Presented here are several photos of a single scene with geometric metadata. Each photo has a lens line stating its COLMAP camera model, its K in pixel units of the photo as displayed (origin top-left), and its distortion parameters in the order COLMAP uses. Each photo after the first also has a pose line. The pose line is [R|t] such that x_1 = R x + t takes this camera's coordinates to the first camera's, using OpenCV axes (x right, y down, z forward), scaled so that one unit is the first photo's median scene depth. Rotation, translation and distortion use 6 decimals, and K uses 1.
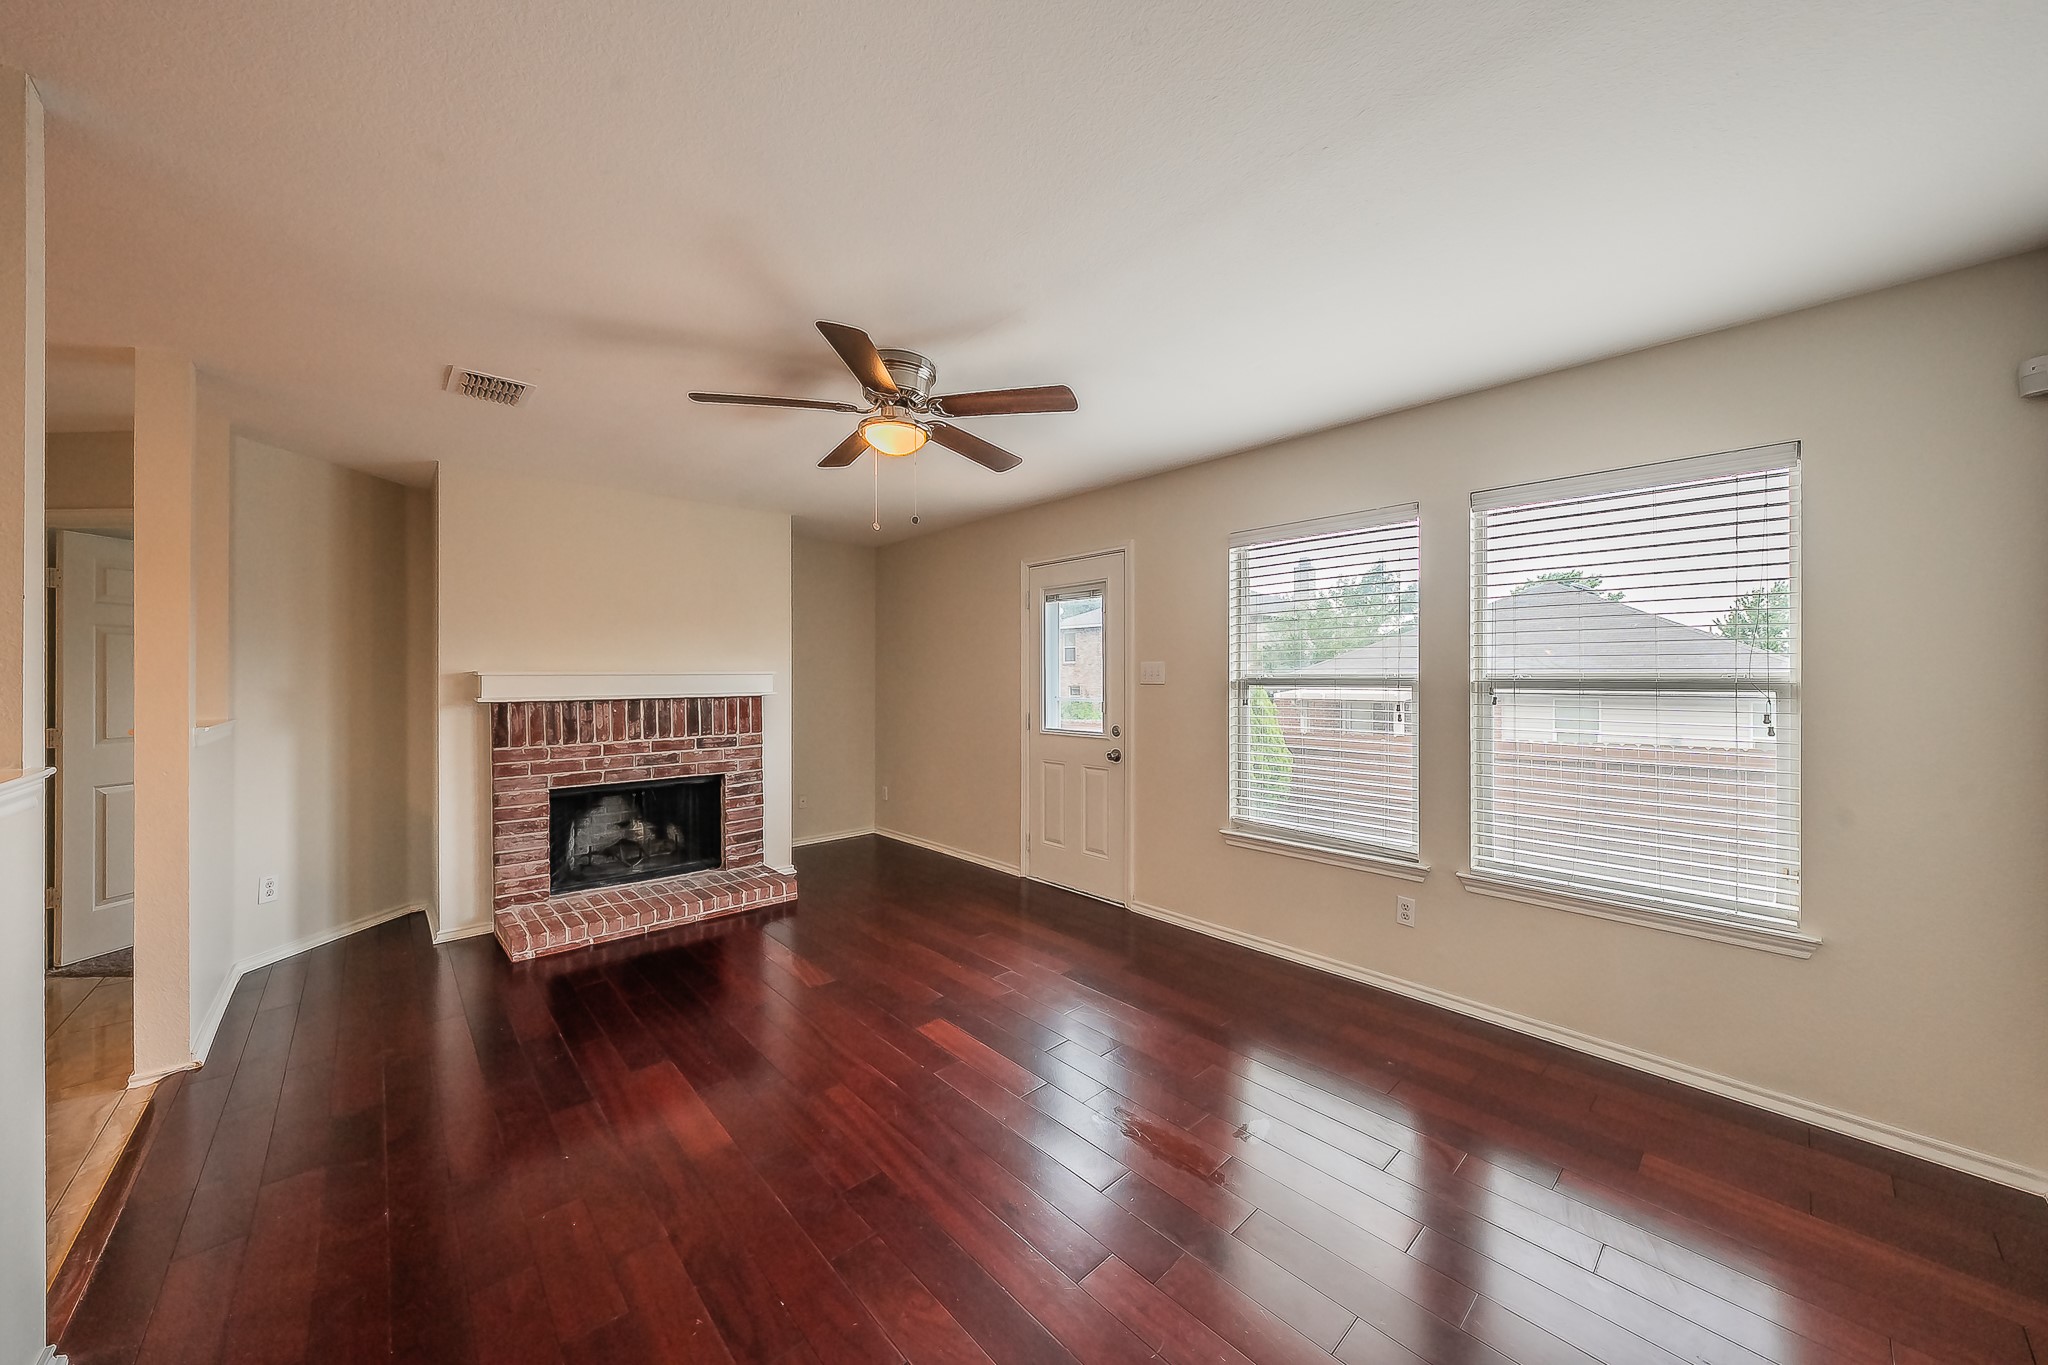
lens RADIAL K [[729.6, 0, 1020.5], [0, 729.6, 674.2], [0, 0, 1]] dist [0.001802, 0.000482]
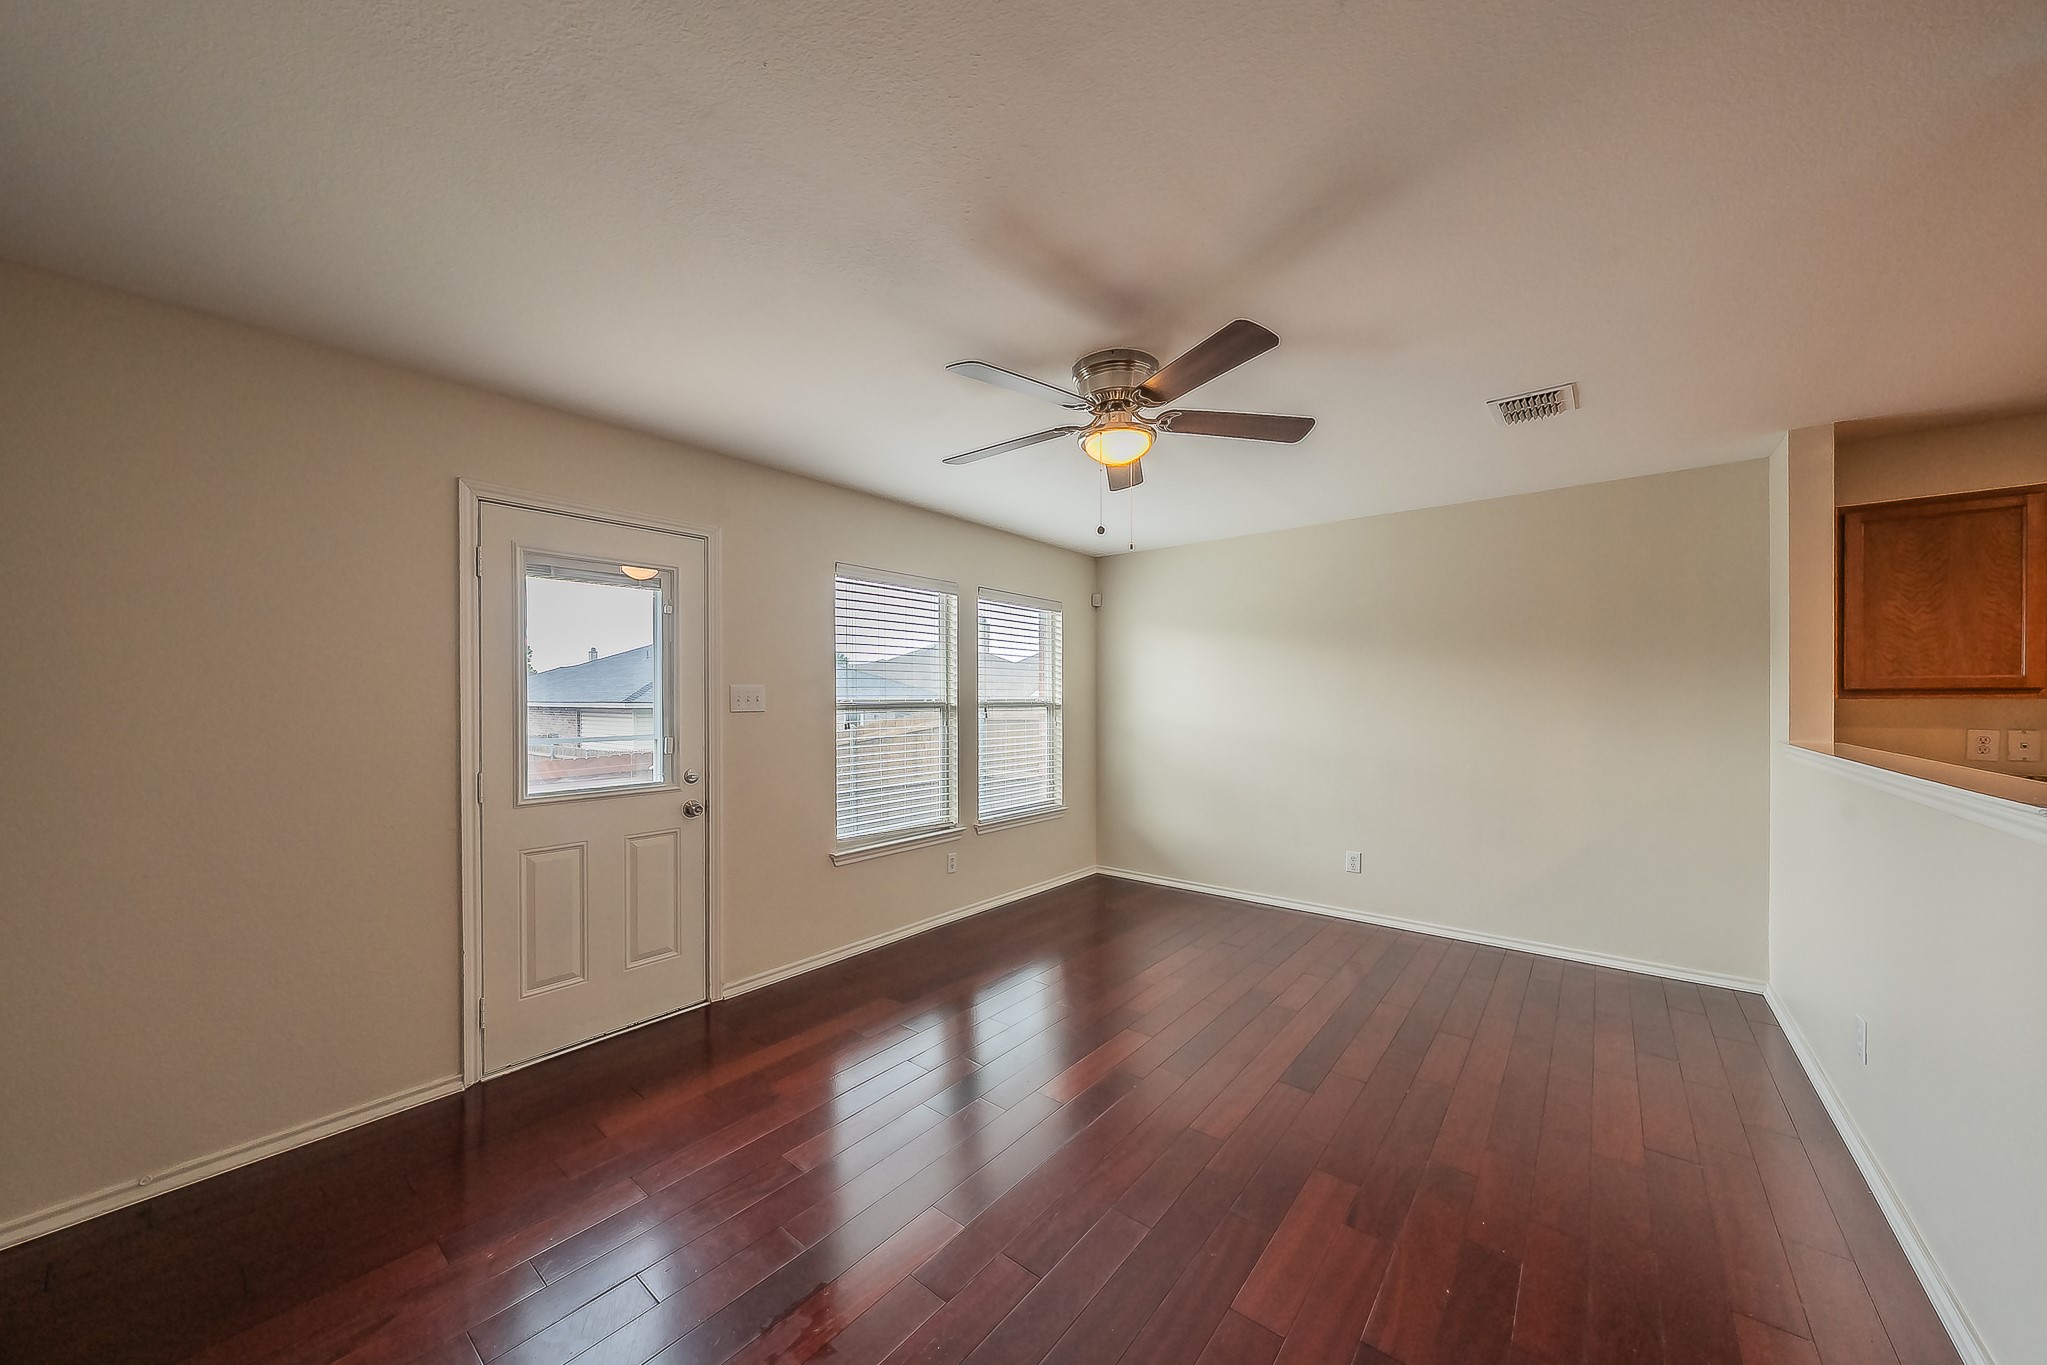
lens RADIAL K [[700.0, 0, 1015.0], [0, 700.0, 699.6], [0, 0, 1]] dist [-0.000261, -0.000264]
pose [[-0.153607, -0.001776, 0.988130, -0.623648], [0.002277, 0.999995, 0.002151, -0.002152], [-0.988129, 0.002580, -0.153603, 0.783341]]
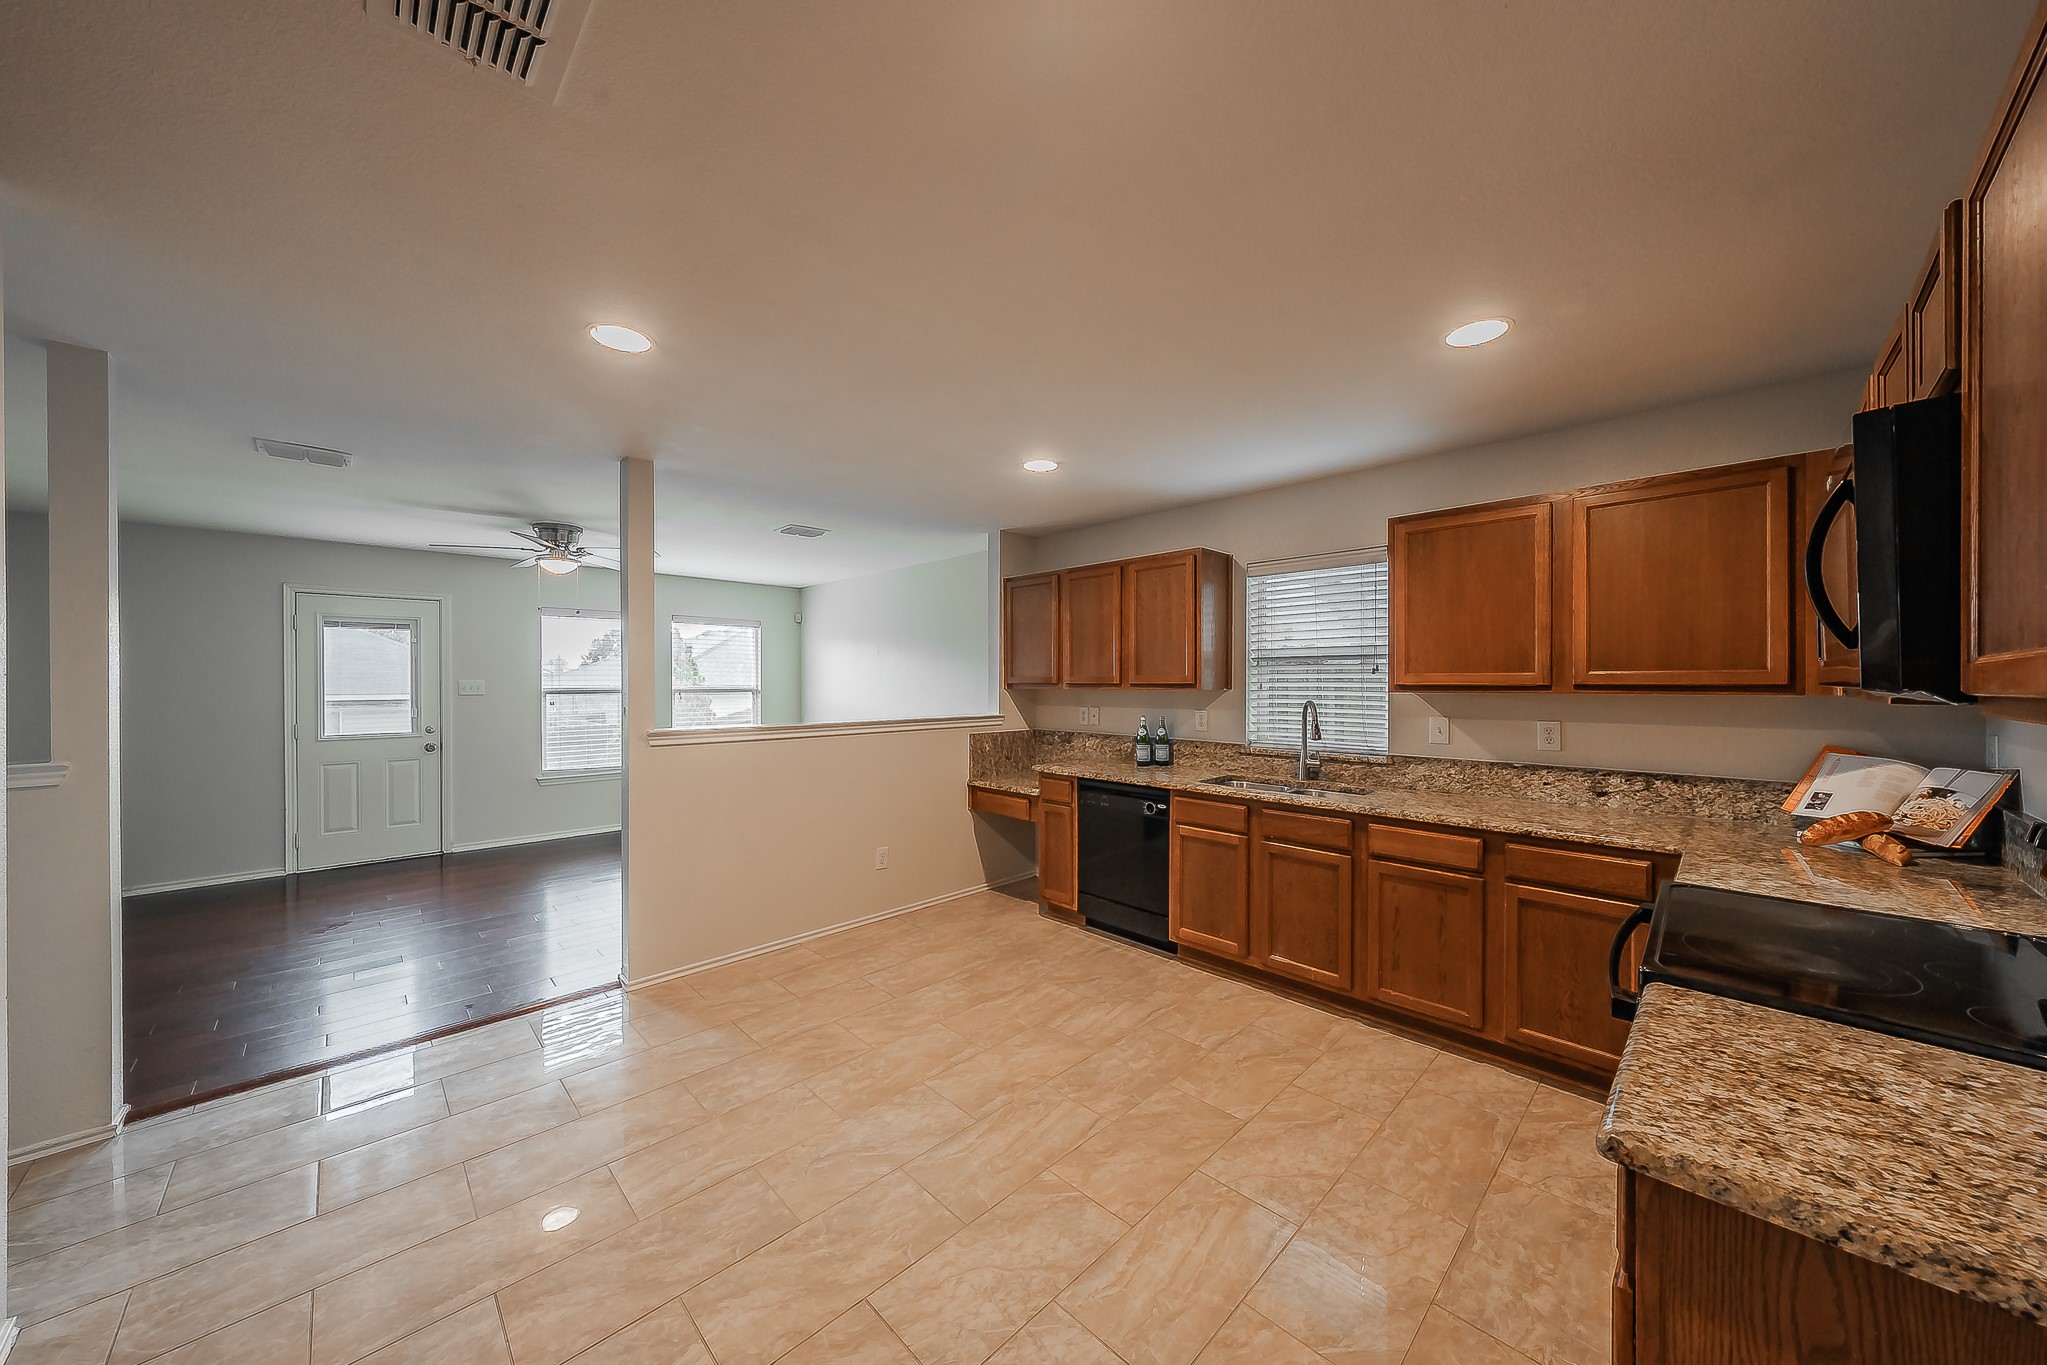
lens RADIAL K [[700.0, 0, 1017.6], [0, 700.0, 682.7], [0, 0, 1]] dist [-0.000261, -0.000264]
pose [[-0.036266, 0.000169, 0.999342, -1.232201], [0.001426, 0.999999, -0.000117, -0.009856], [-0.999341, 0.001421, -0.036266, -0.064903]]
